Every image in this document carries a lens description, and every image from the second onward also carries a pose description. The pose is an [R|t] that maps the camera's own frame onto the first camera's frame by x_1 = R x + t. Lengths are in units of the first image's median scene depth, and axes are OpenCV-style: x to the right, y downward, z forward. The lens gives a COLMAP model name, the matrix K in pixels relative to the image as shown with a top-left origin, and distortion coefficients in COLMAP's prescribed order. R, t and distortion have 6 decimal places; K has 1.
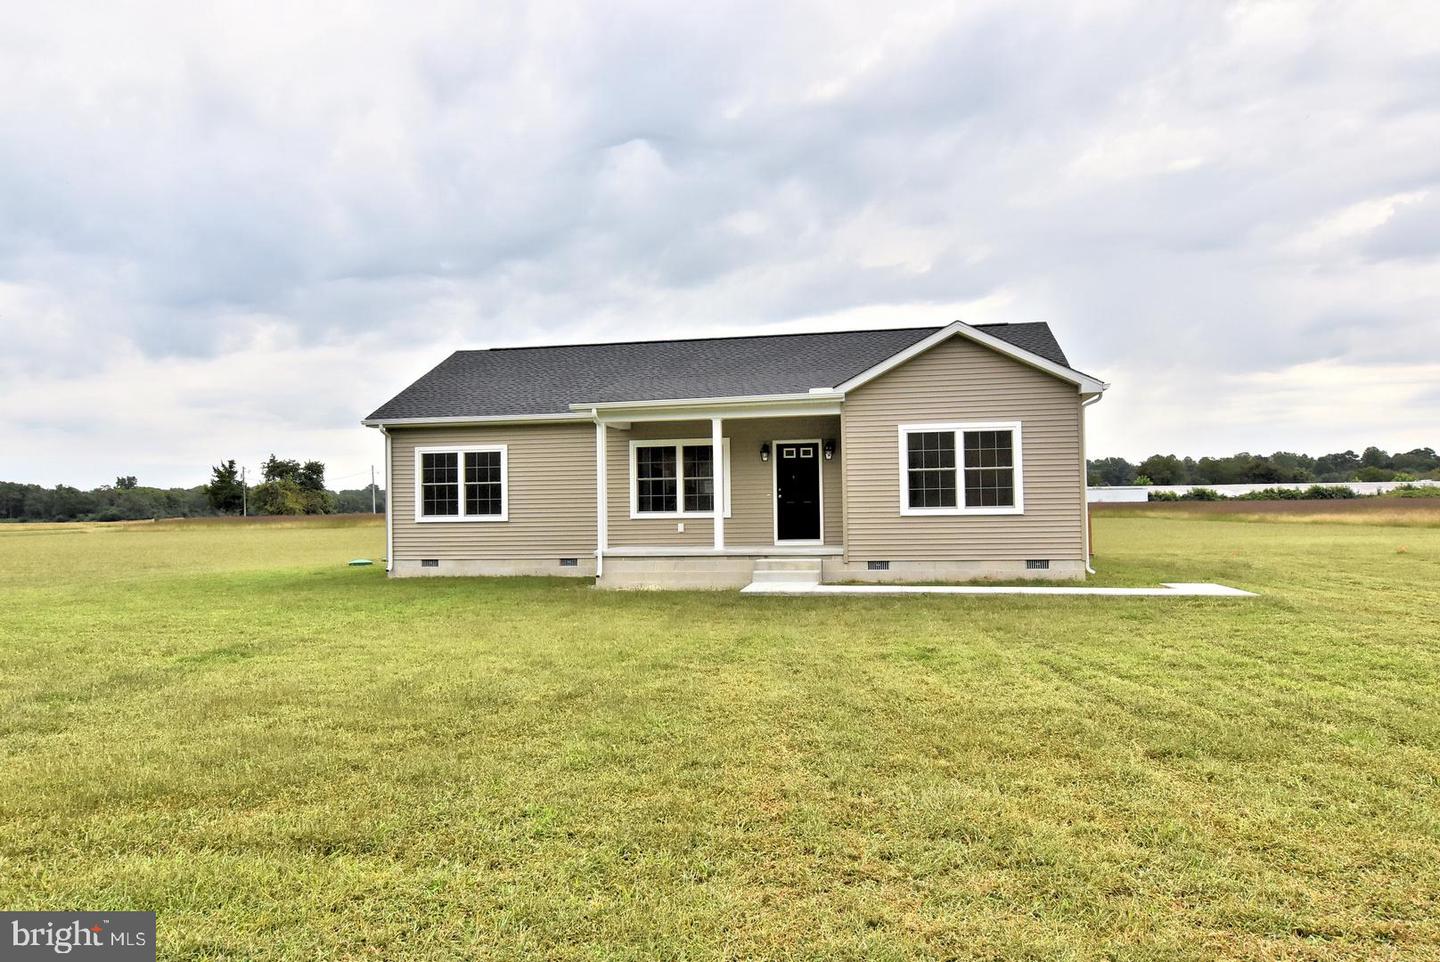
lens RADIAL K [[931.1, 0, 720.0], [0, 931.1, 481.0], [0, 0, 1]] dist [-0.000267, -0.001397]
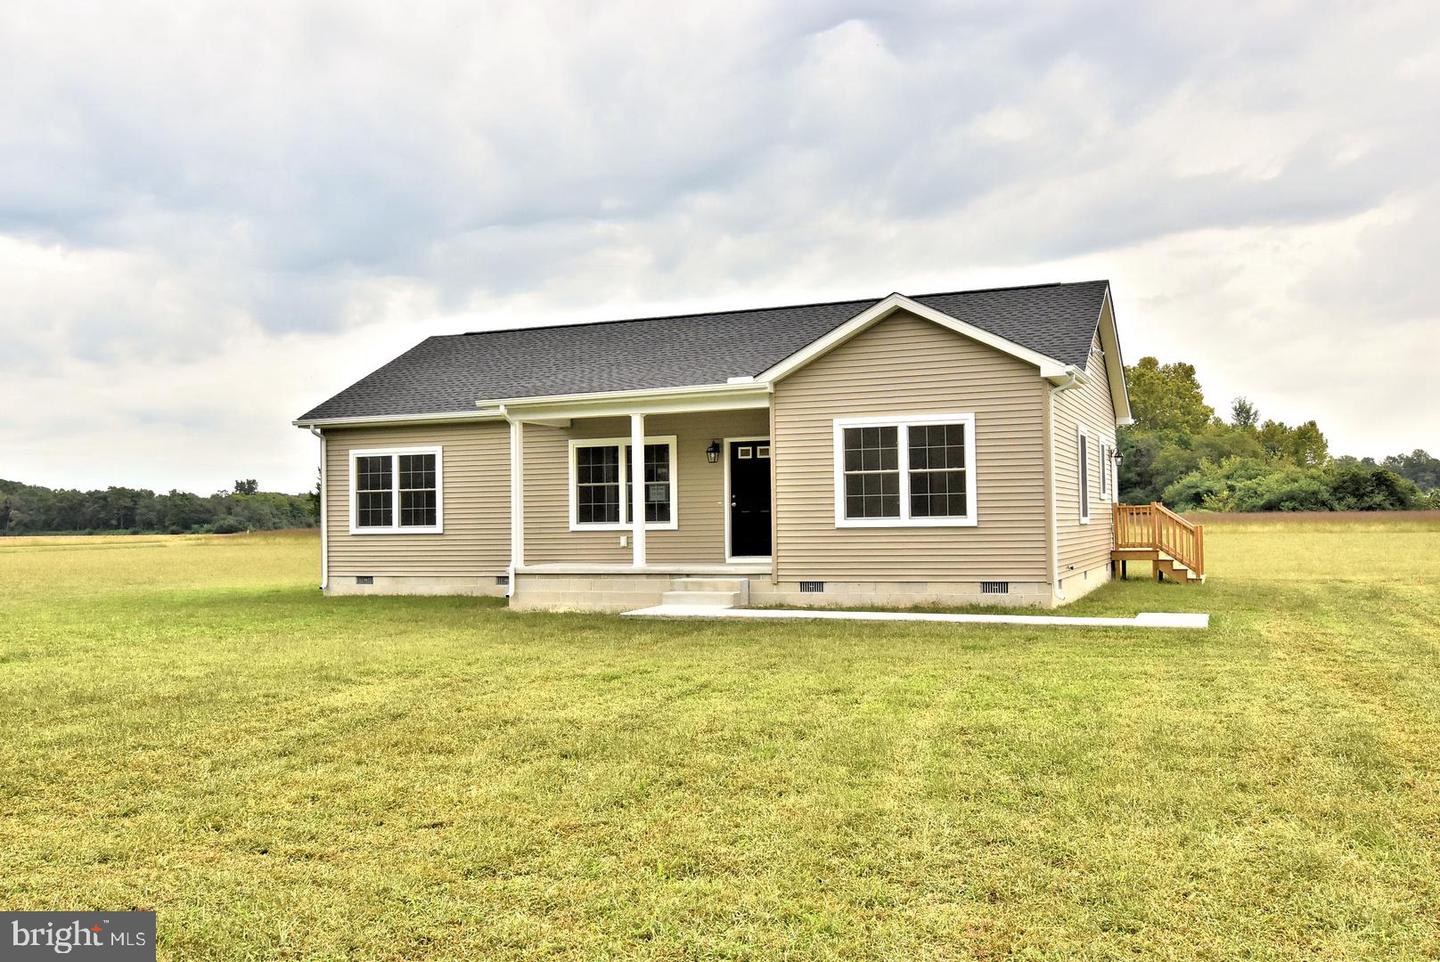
lens RADIAL K [[1243.2, 0, 721.2], [0, 1243.2, 521.0], [0, 0, 1]] dist [0.006368, -0.001437]
pose [[0.979324, 0.000712, -0.202296, 0.270181], [0.005697, 0.999500, 0.031099, -0.003499], [0.202217, -0.031608, 0.978831, -0.095947]]
